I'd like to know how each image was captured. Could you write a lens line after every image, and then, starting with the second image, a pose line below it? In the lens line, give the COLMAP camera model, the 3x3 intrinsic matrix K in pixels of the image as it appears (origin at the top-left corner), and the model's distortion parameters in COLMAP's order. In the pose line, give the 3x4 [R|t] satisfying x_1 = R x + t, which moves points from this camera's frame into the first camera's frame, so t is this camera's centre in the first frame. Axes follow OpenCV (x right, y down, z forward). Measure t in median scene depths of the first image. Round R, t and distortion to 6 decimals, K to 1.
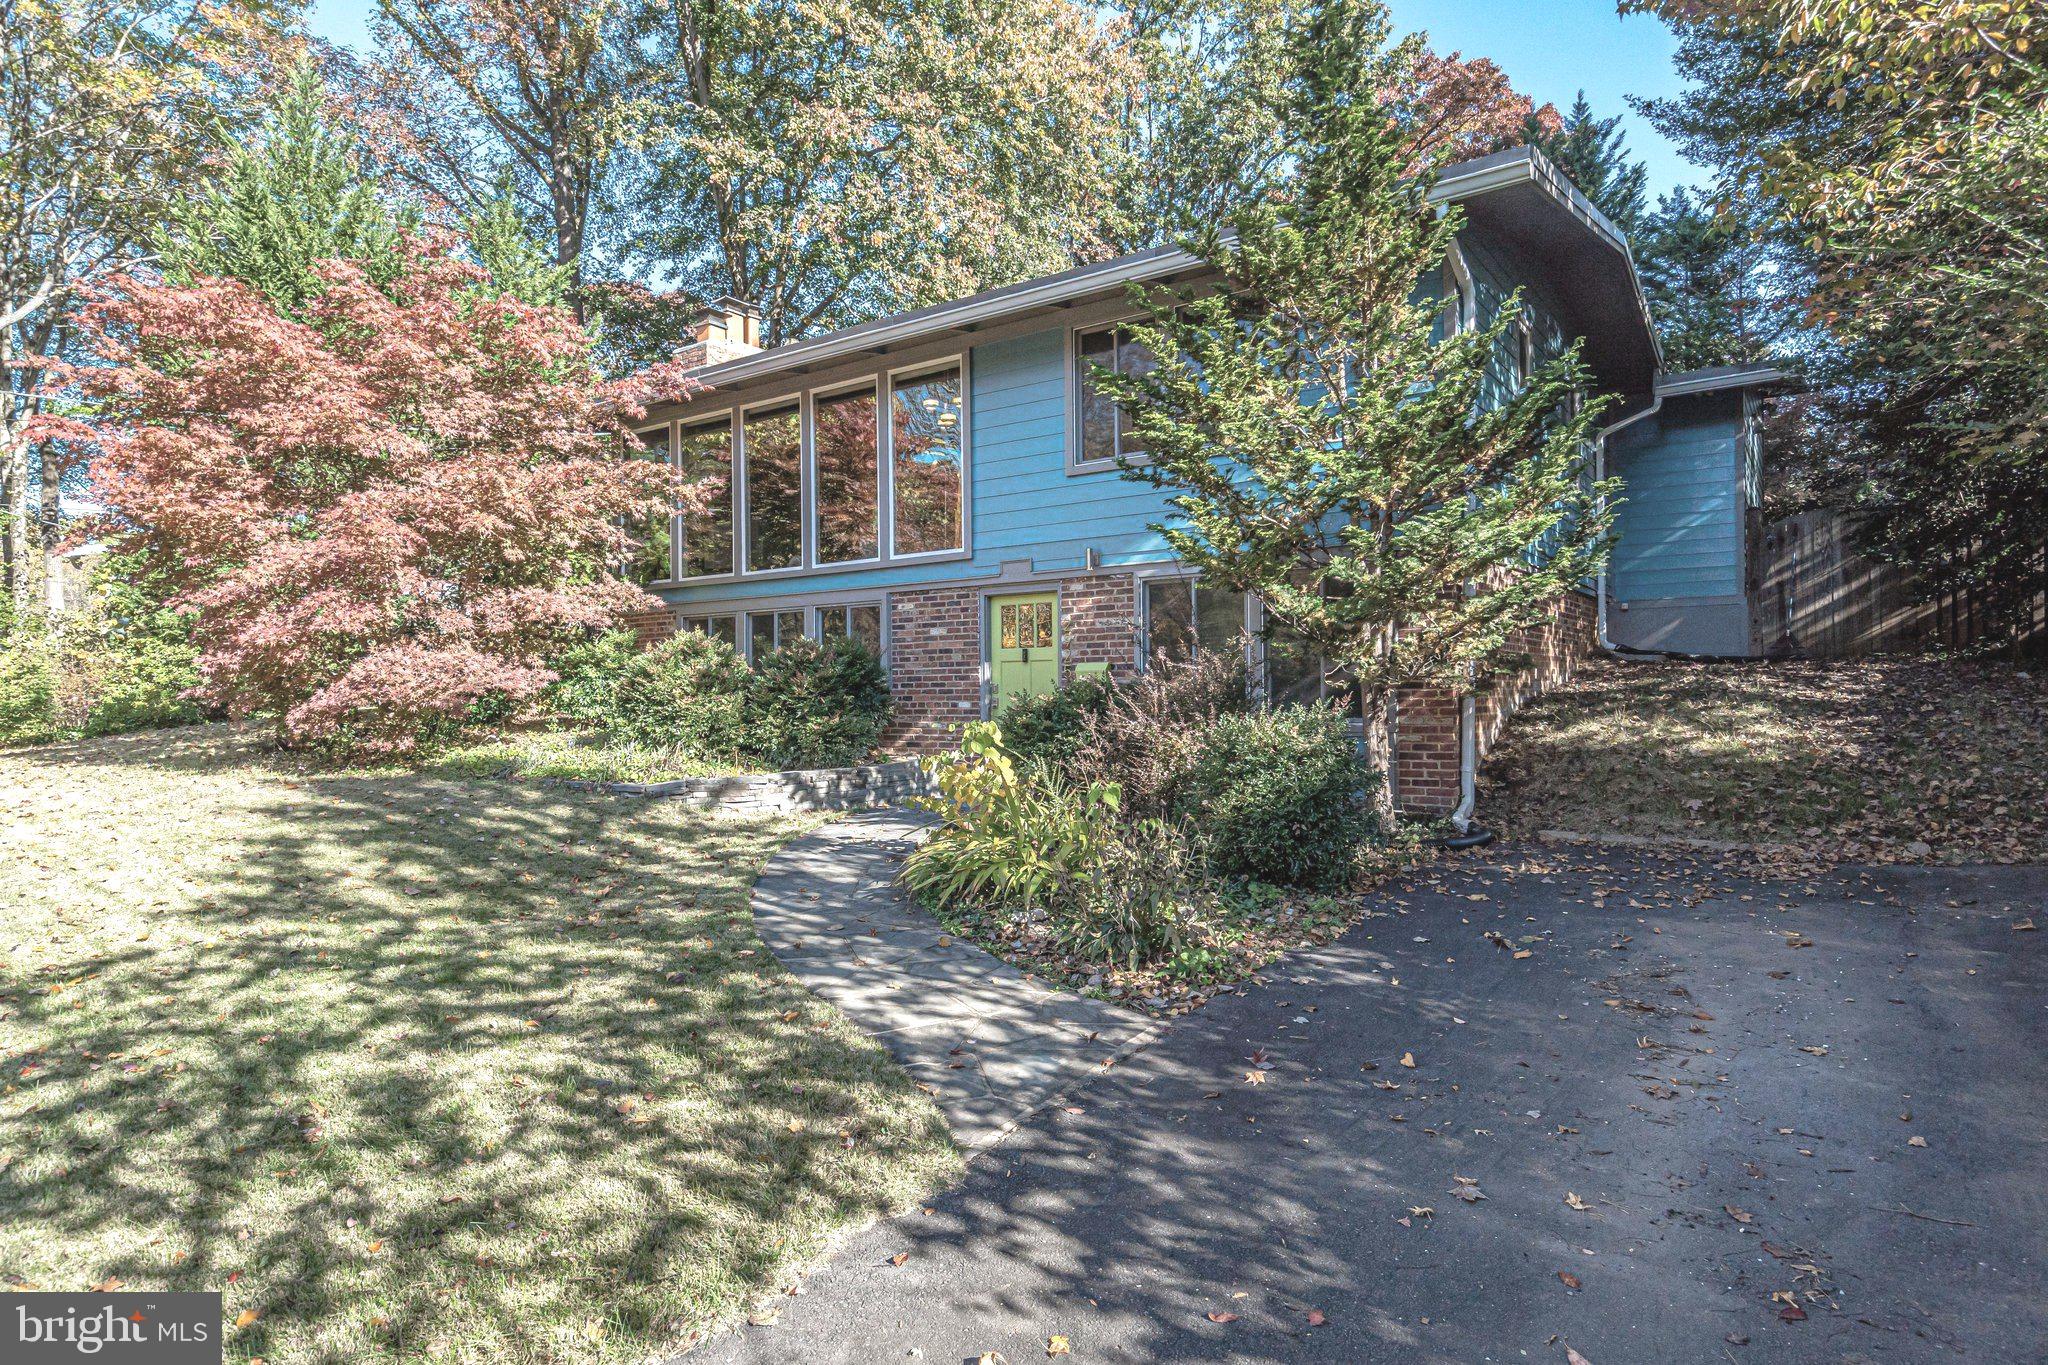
lens RADIAL K [[1124.4, 0, 1021.8], [0, 1124.4, 701.5], [0, 0, 1]] dist [0.003300, -0.000883]
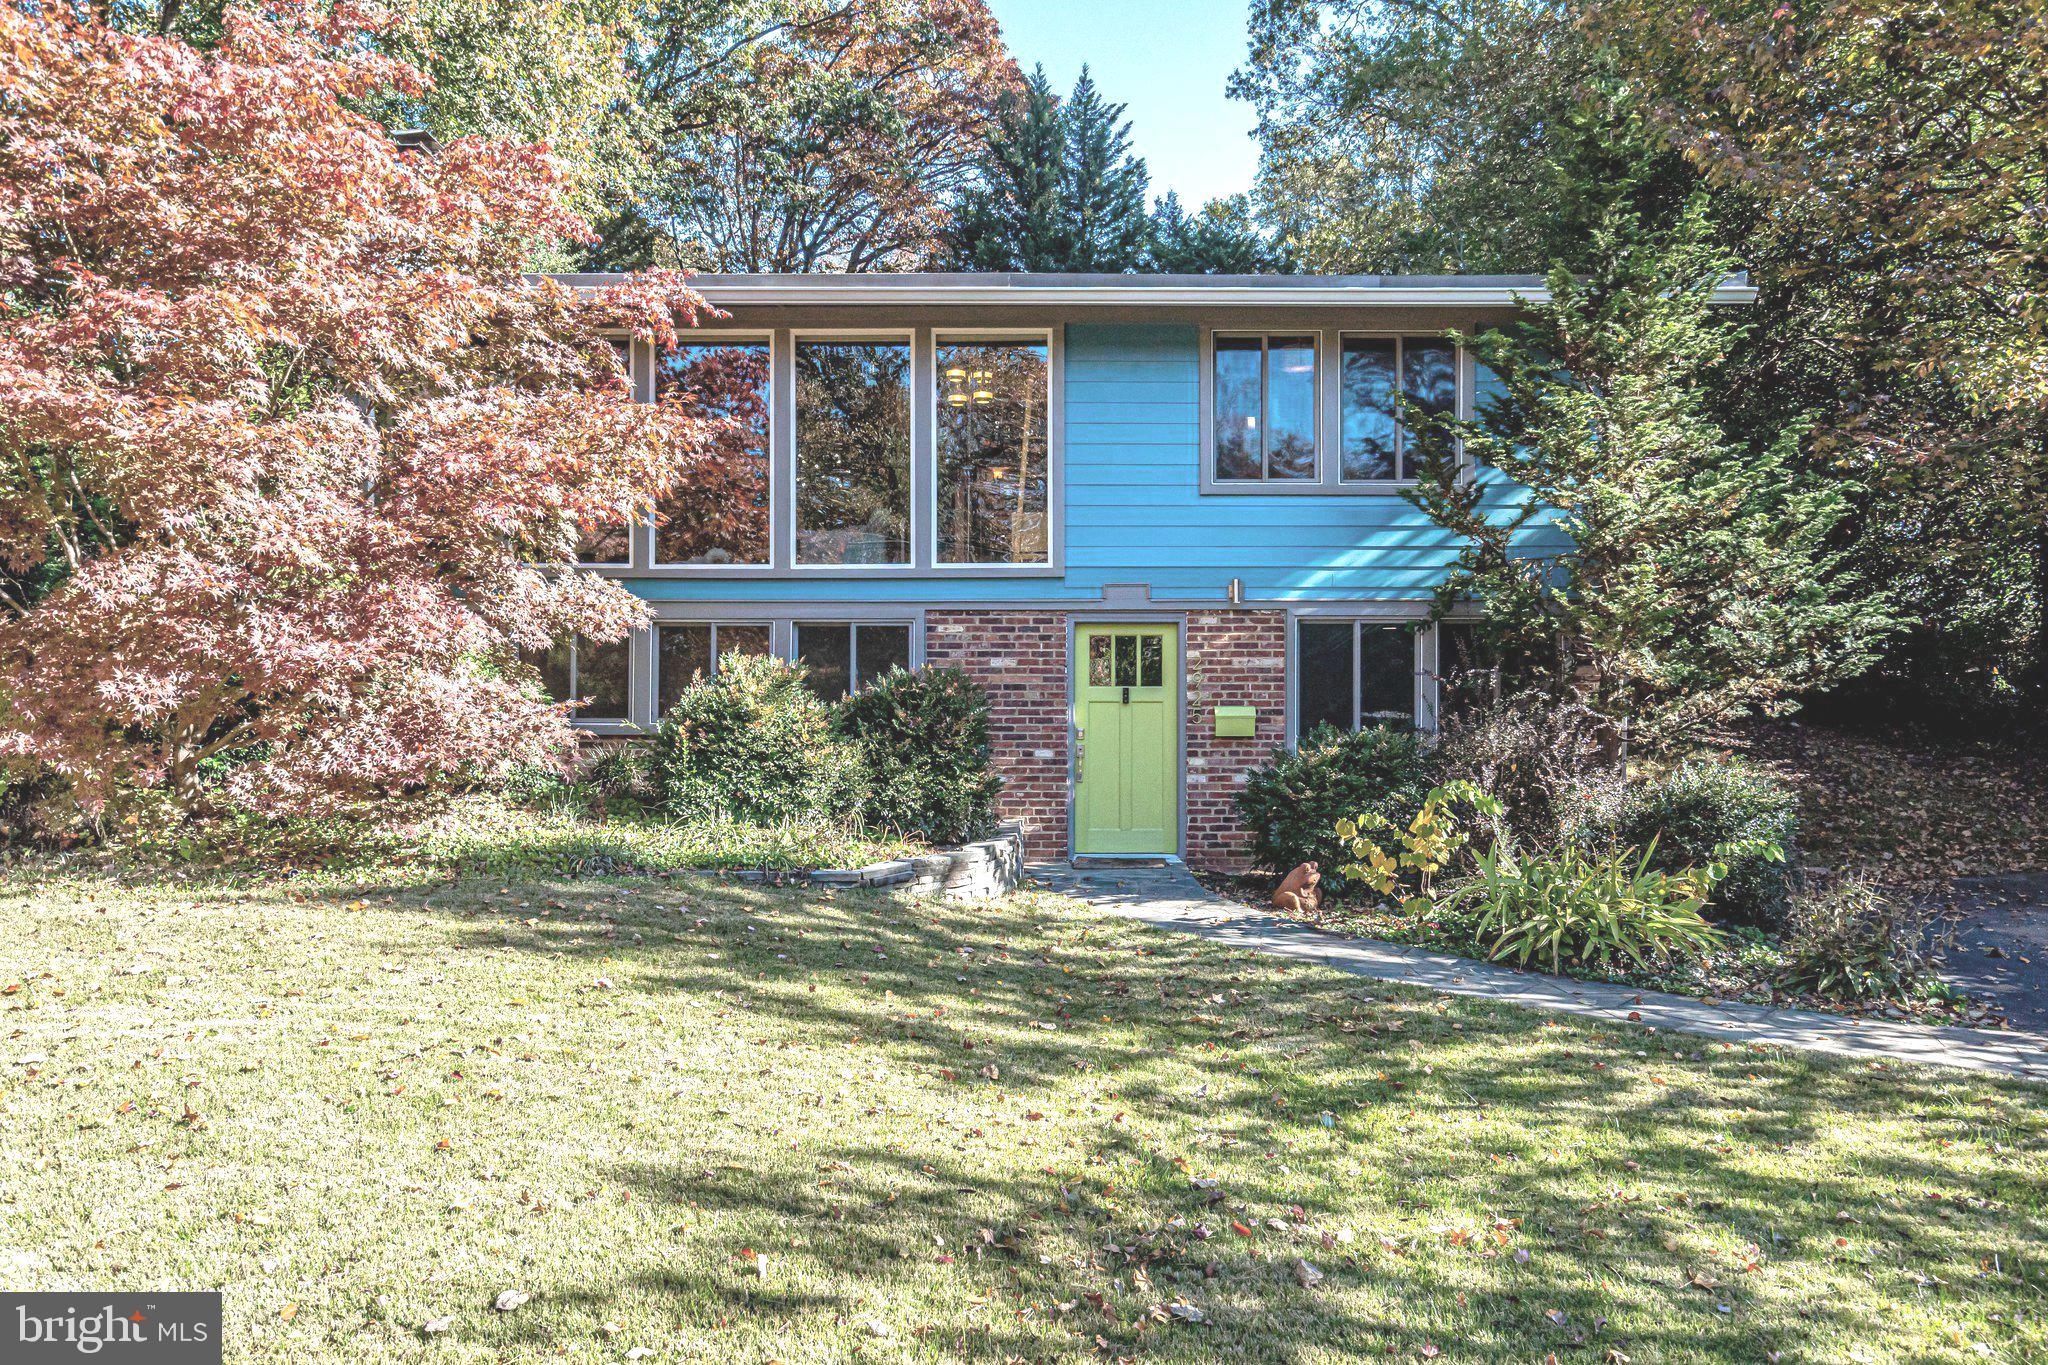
lens RADIAL K [[1506.4, 0, 1026.8], [0, 1506.4, 669.4], [0, 0, 1]] dist [0.002503, 0.001405]
pose [[0.816436, 0.024421, 0.576919, -0.746474], [-0.004637, 0.999350, -0.035740, -0.020584], [-0.577417, 0.026505, 0.816019, 0.122074]]
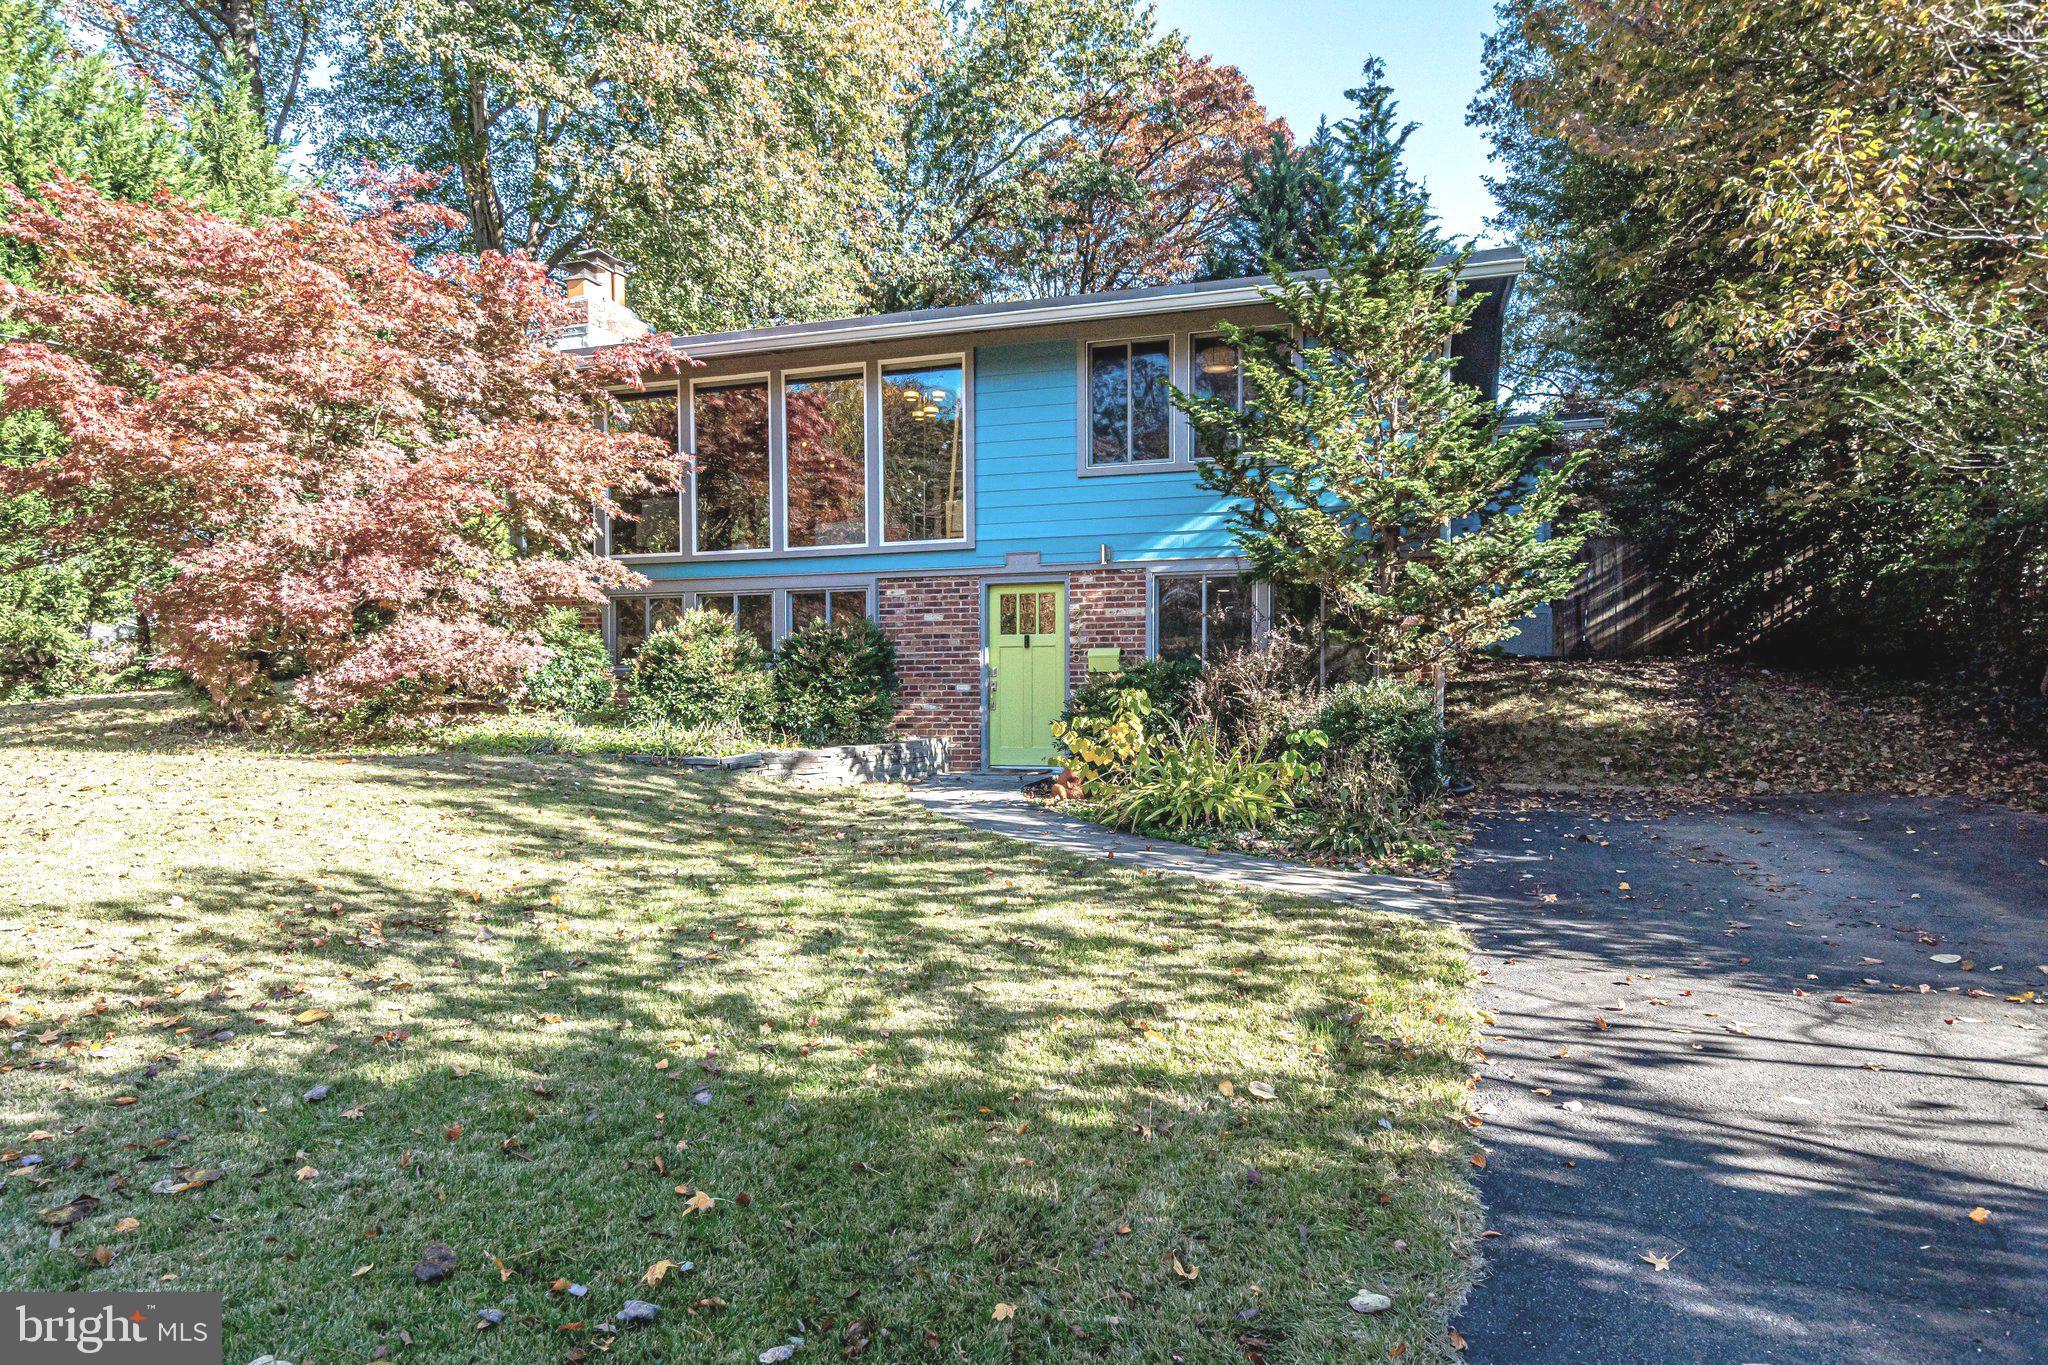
lens RADIAL K [[1280.9, 0, 1010.9], [0, 1280.9, 754.1], [0, 0, 1]] dist [-0.001419, 0.001725]
pose [[0.956998, -0.004222, 0.290062, -0.384168], [-0.004357, 0.999572, 0.028923, 0.032852], [-0.290060, -0.028943, 0.956571, -0.177546]]
